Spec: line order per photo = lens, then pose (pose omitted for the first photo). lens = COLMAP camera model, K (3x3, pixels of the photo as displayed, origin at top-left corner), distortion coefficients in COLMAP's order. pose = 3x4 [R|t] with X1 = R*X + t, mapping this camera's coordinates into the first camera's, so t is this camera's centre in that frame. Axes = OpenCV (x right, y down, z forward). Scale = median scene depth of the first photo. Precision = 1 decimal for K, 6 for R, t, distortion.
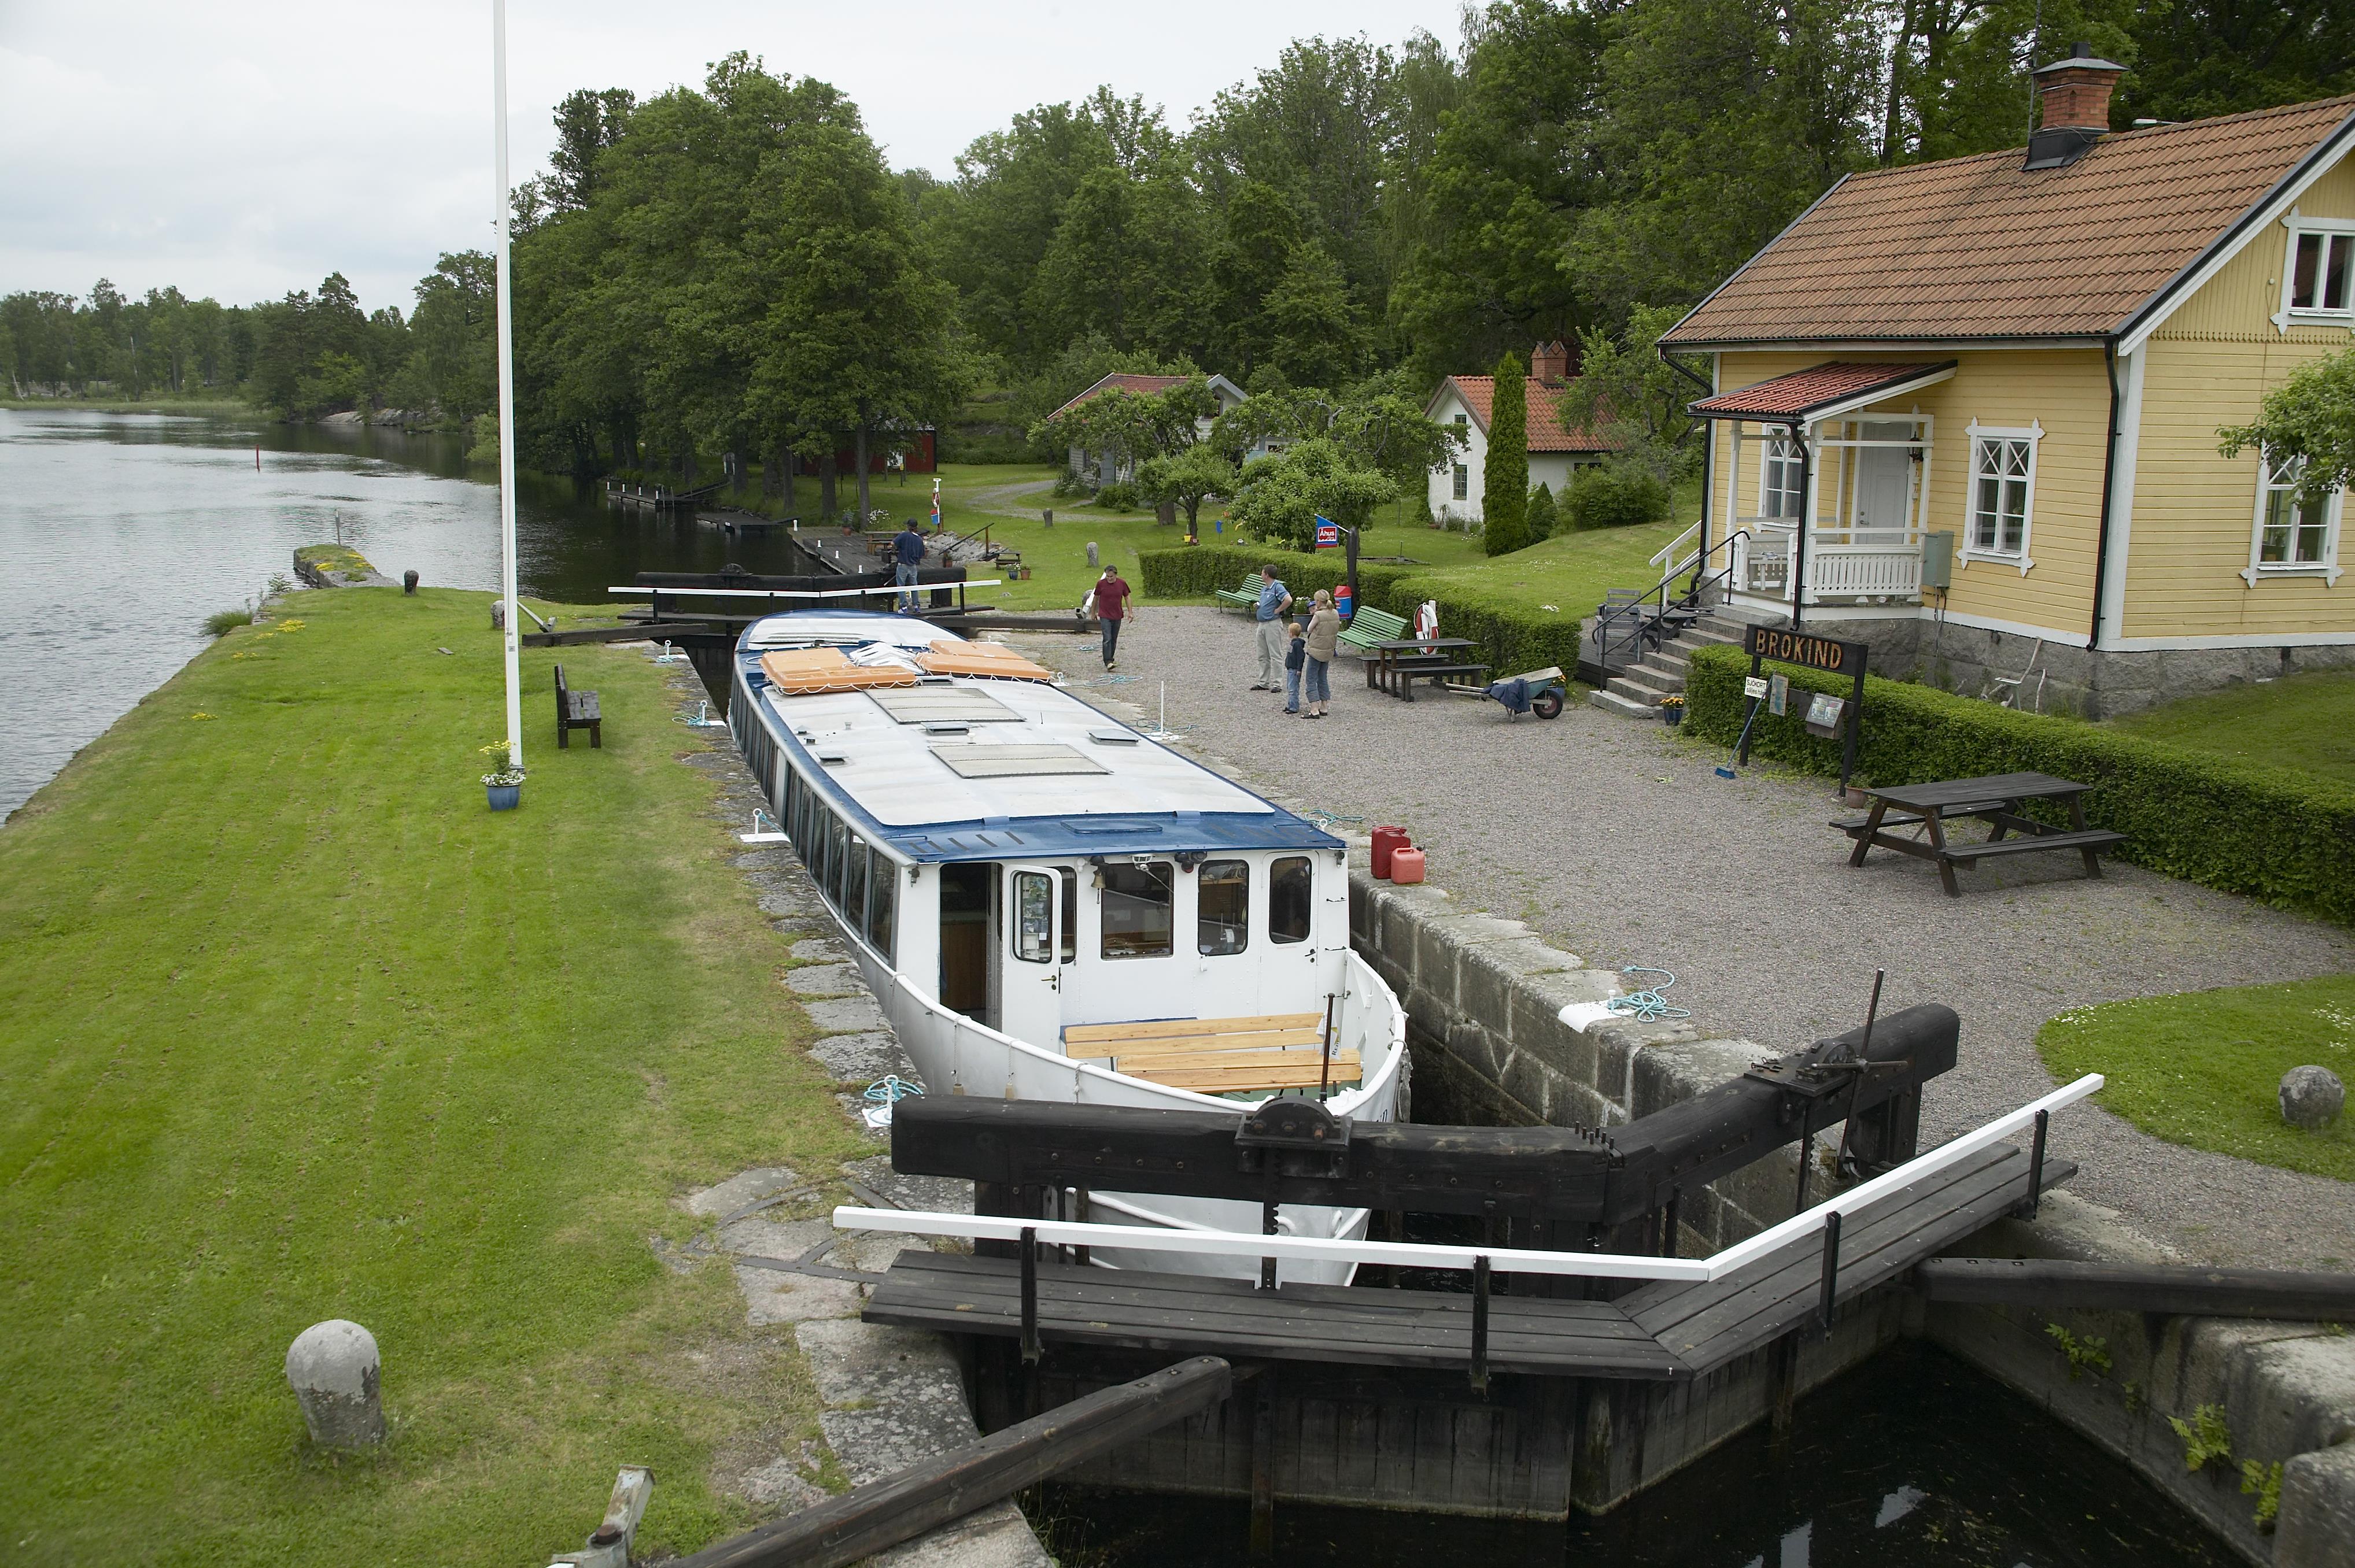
lens RADIAL K [[2233.5, 0, 1220.7], [0, 2233.5, 754.6], [0, 0, 1]] dist [-0.128341, 0.161154]
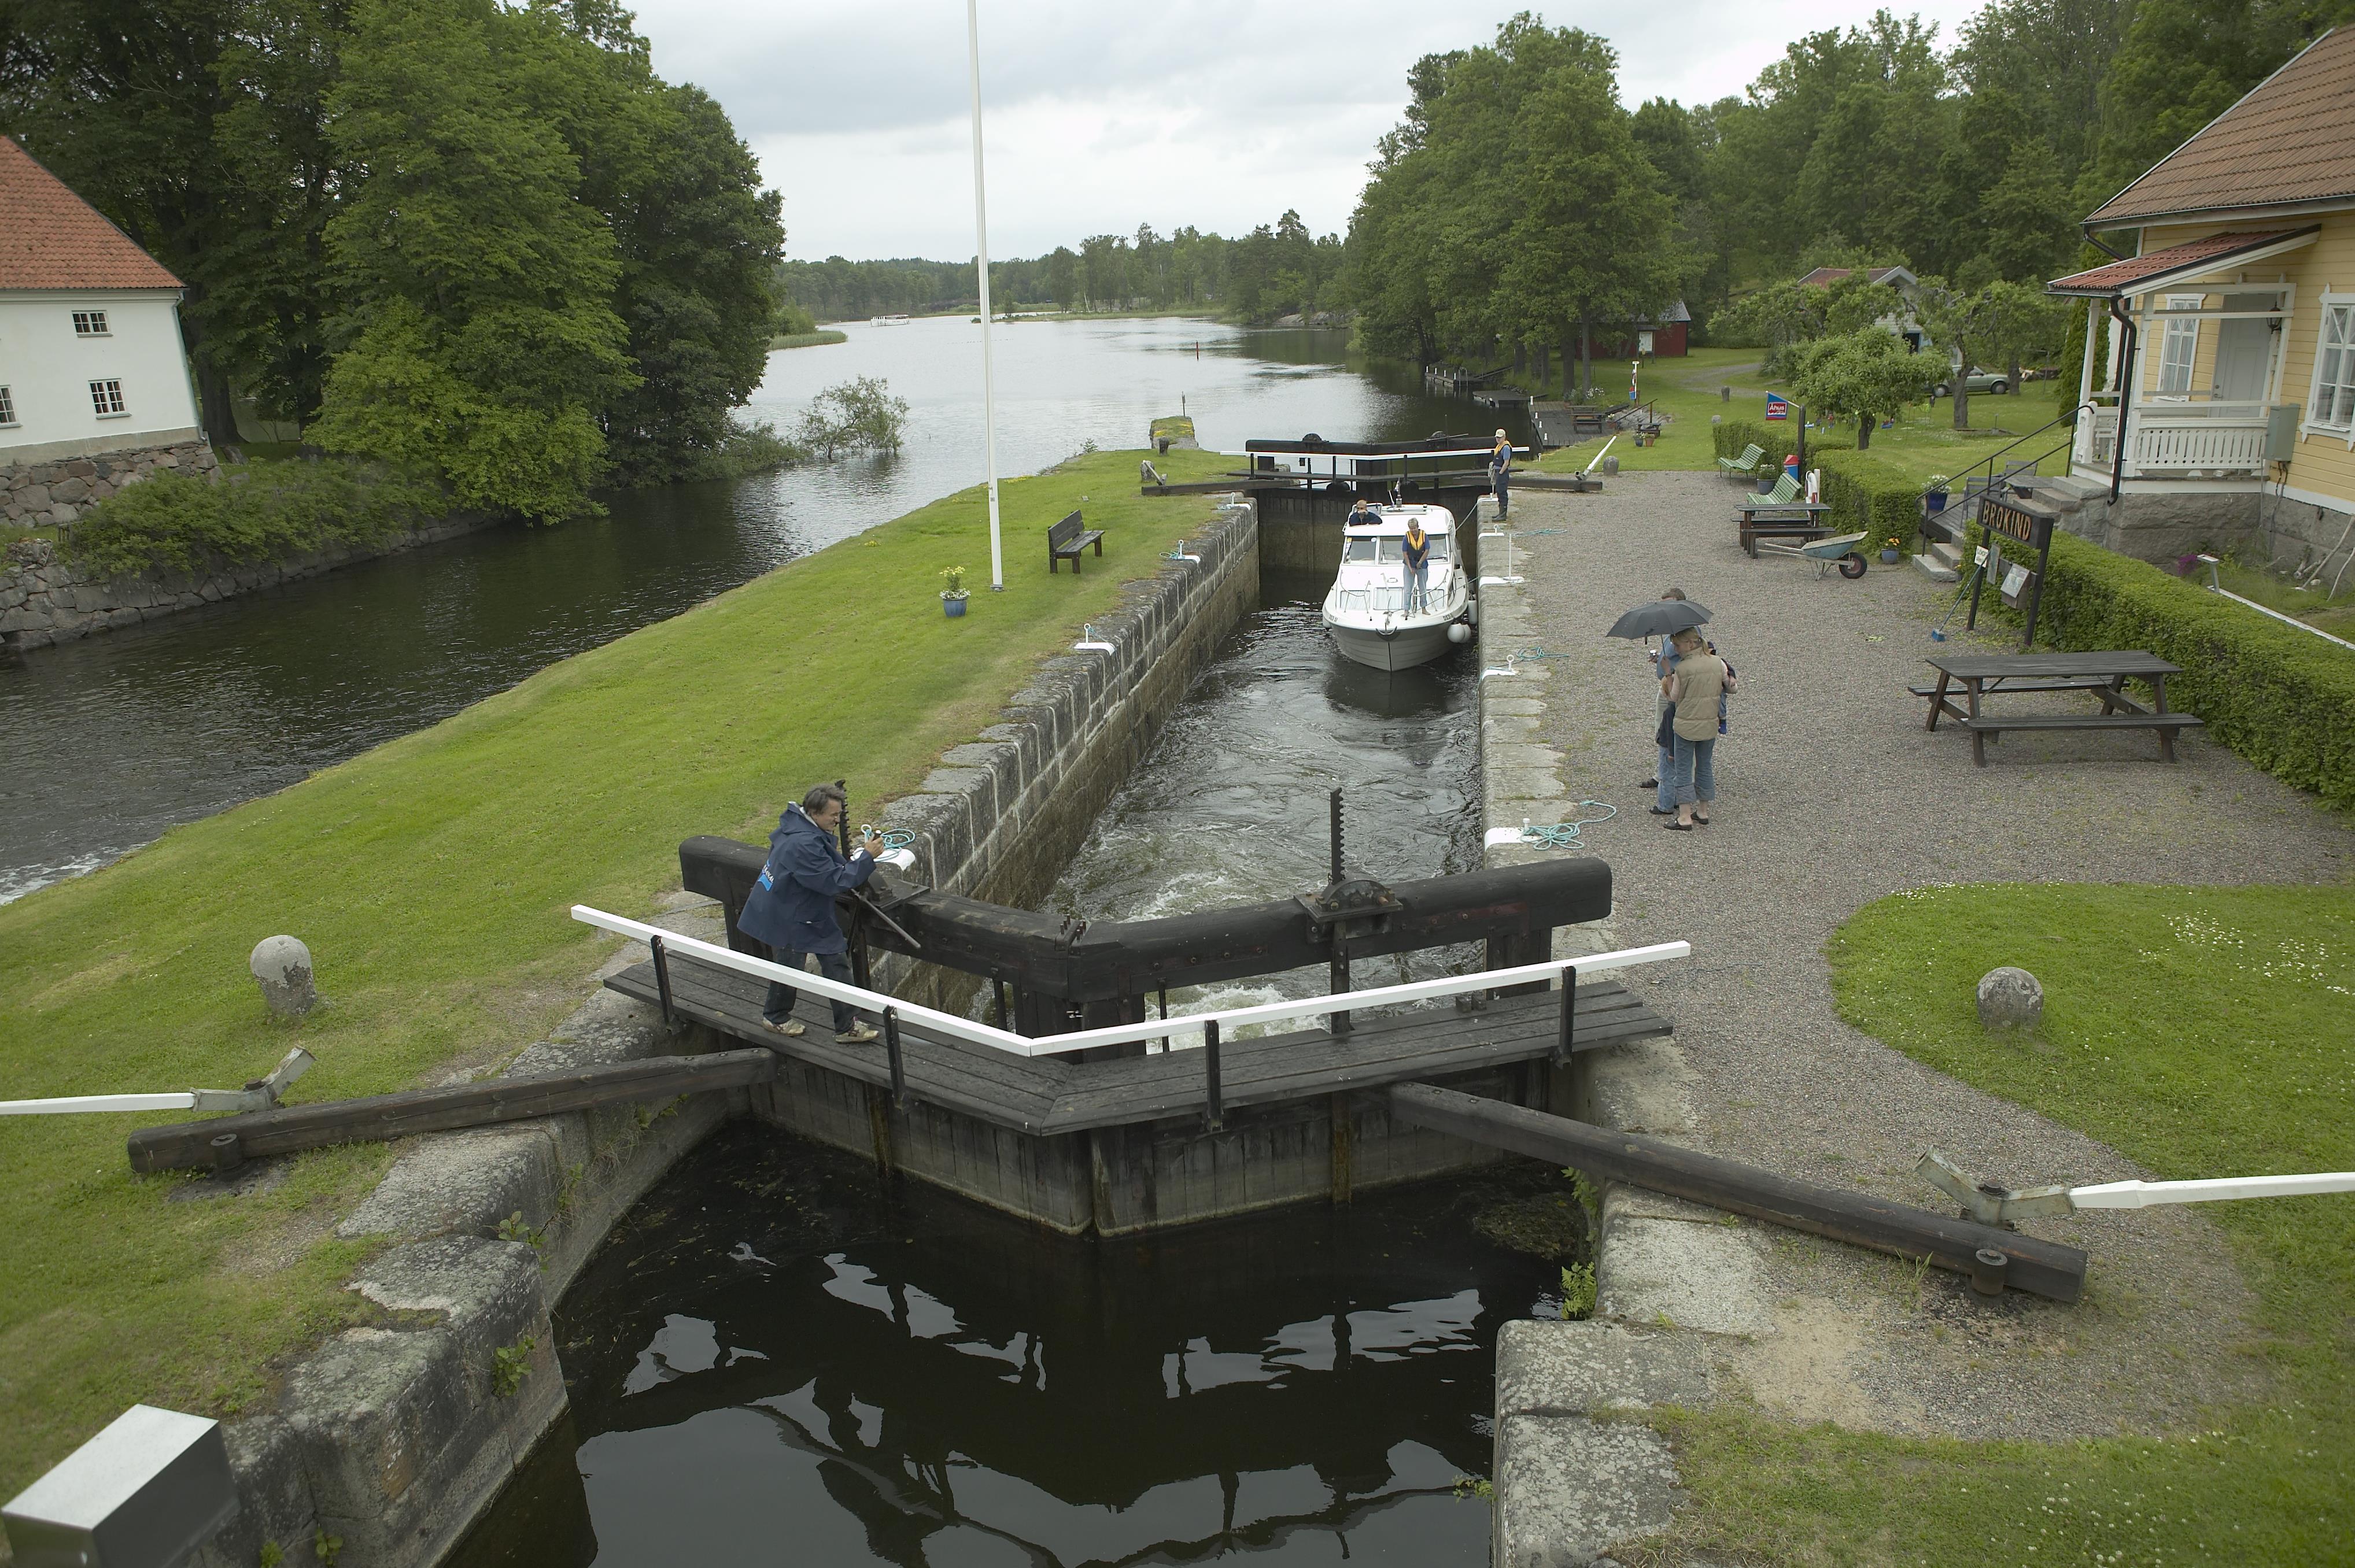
lens RADIAL K [[1747.2, 0, 1177.5], [0, 1747.2, 784.0], [0, 0, 1]] dist [-0.121614, 0.096405]
pose [[0.873241, 0.090366, -0.478836, 0.698088], [-0.033873, 0.991534, 0.125350, -0.026601], [0.486110, -0.093242, 0.868909, 0.226250]]
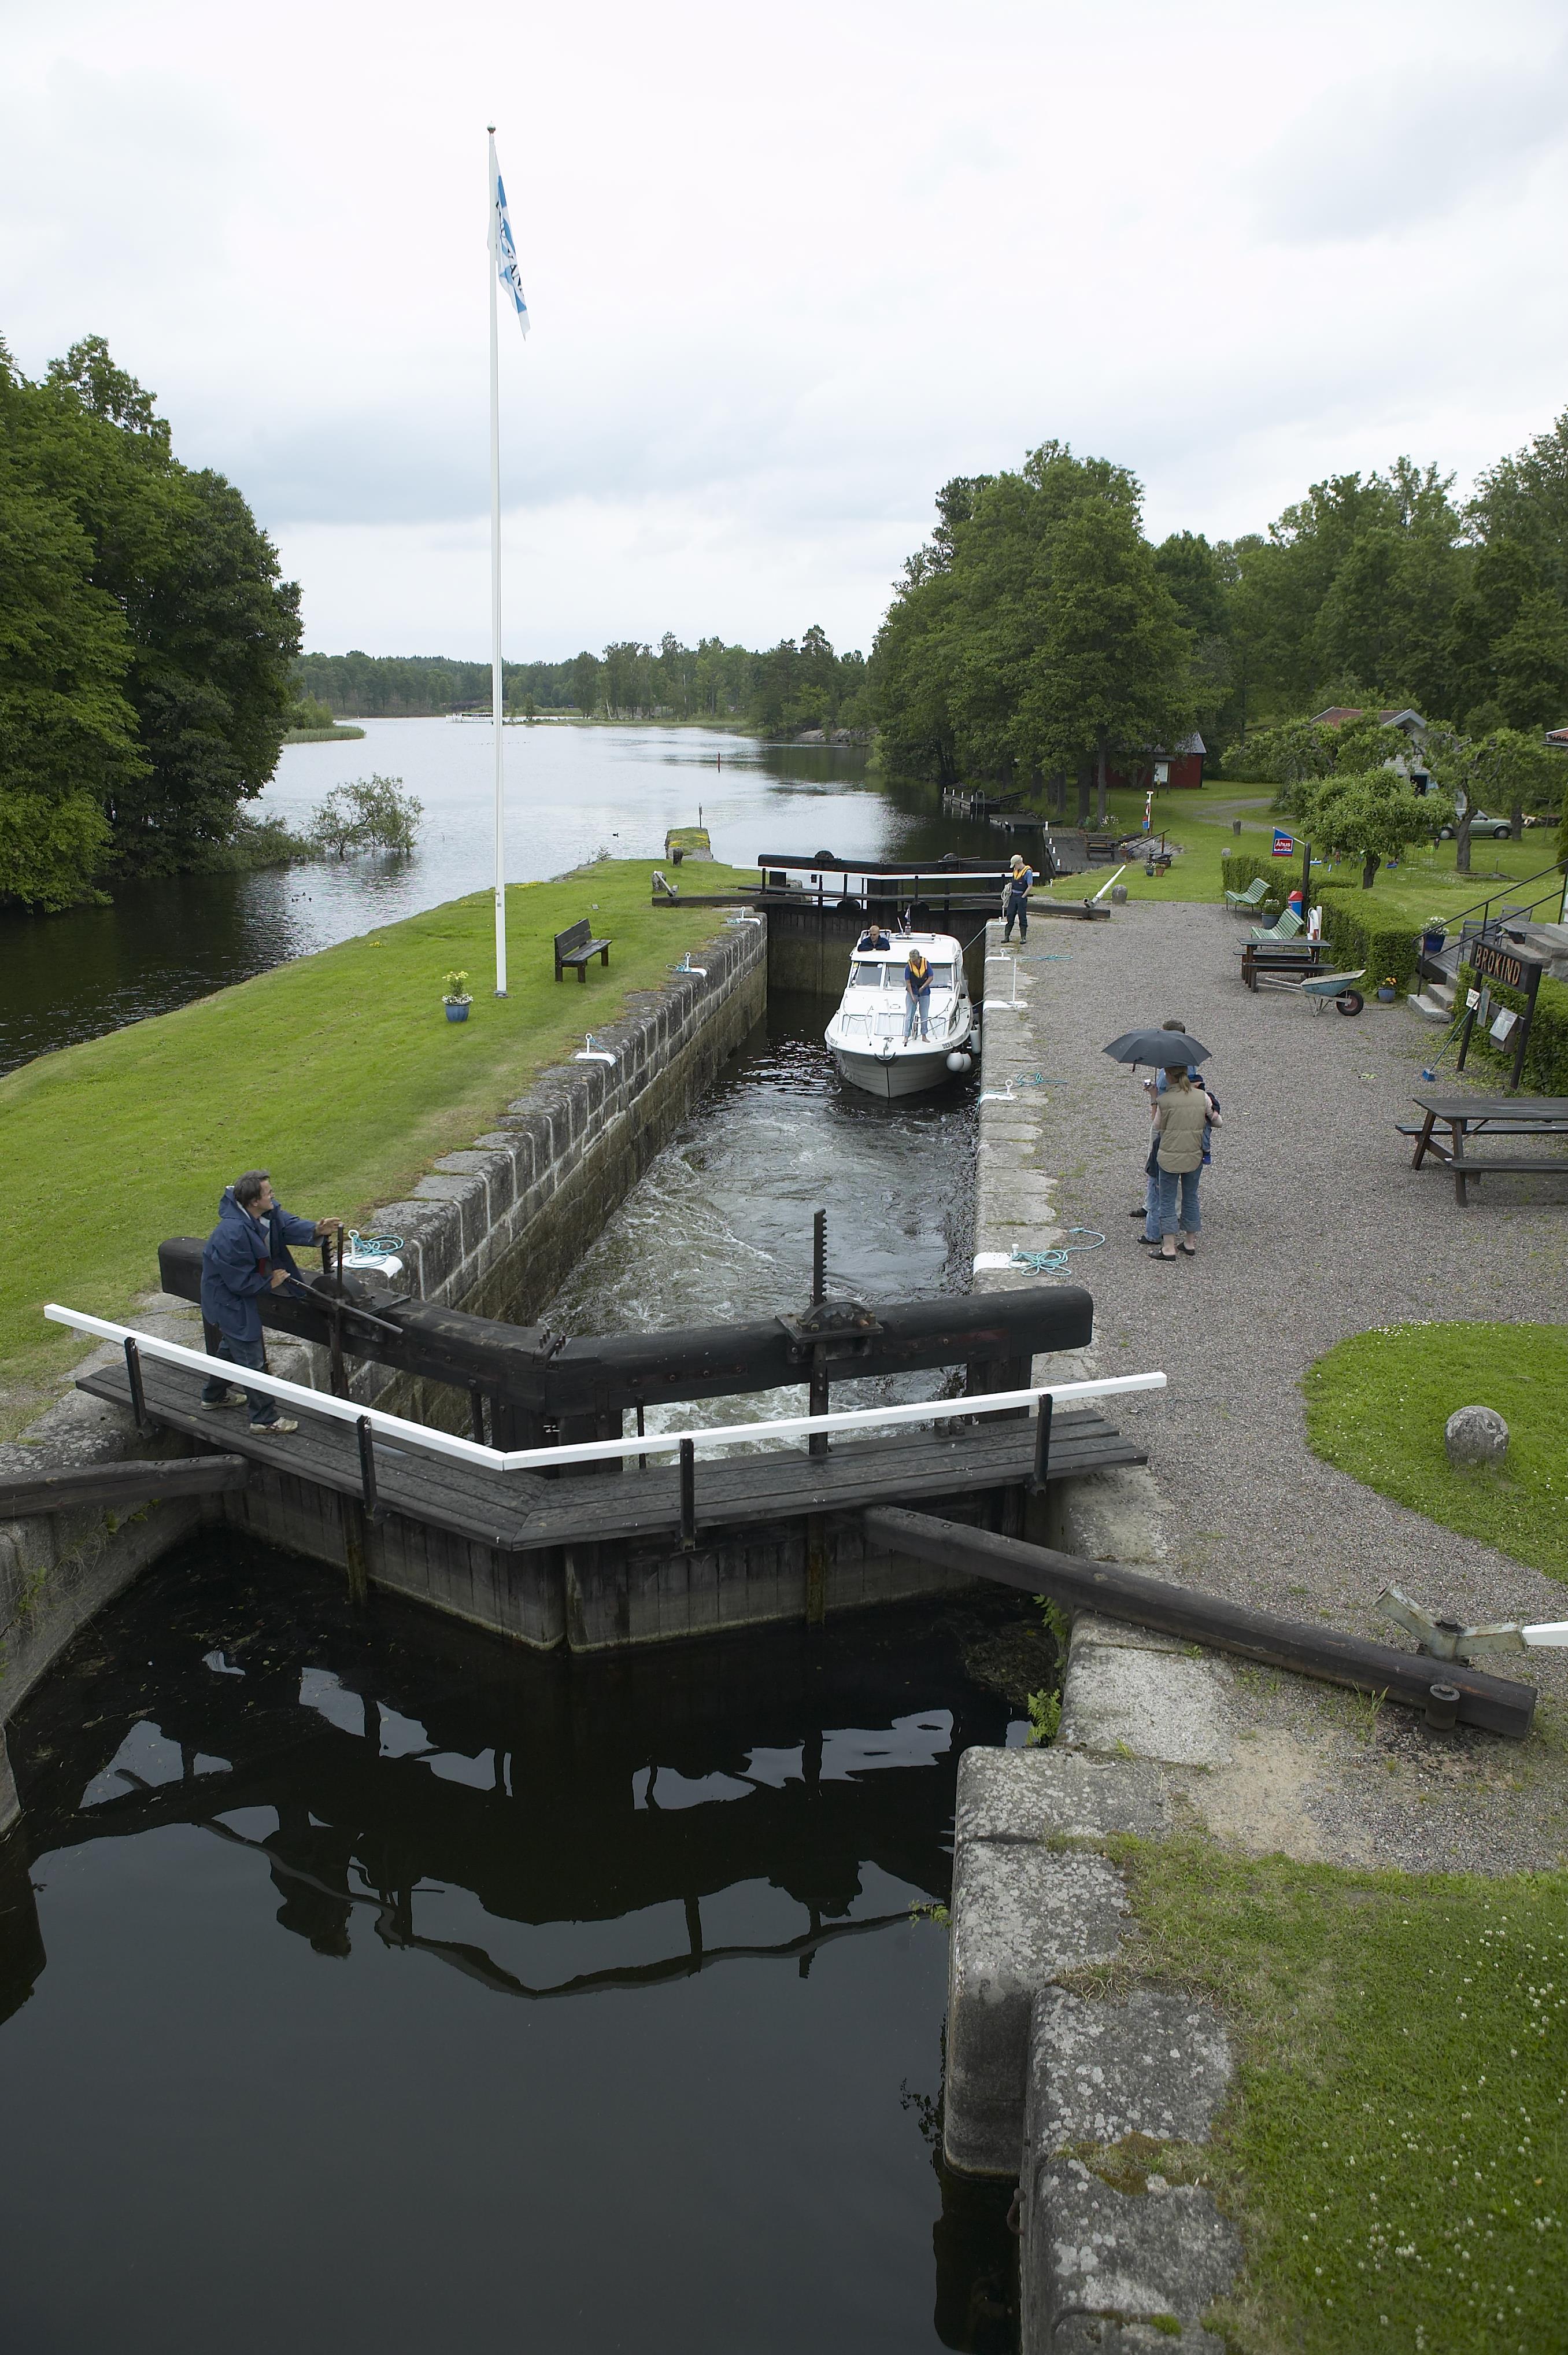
lens RADIAL K [[1747.2, 0, 783.8], [0, 1747.2, 1199.3], [0, 0, 1]] dist [-0.121614, 0.096405]
pose [[0.895394, 0.118918, -0.429101, 0.708787], [-0.071977, 0.989659, 0.124074, -0.030567], [0.439419, -0.080210, 0.894694, 0.234668]]
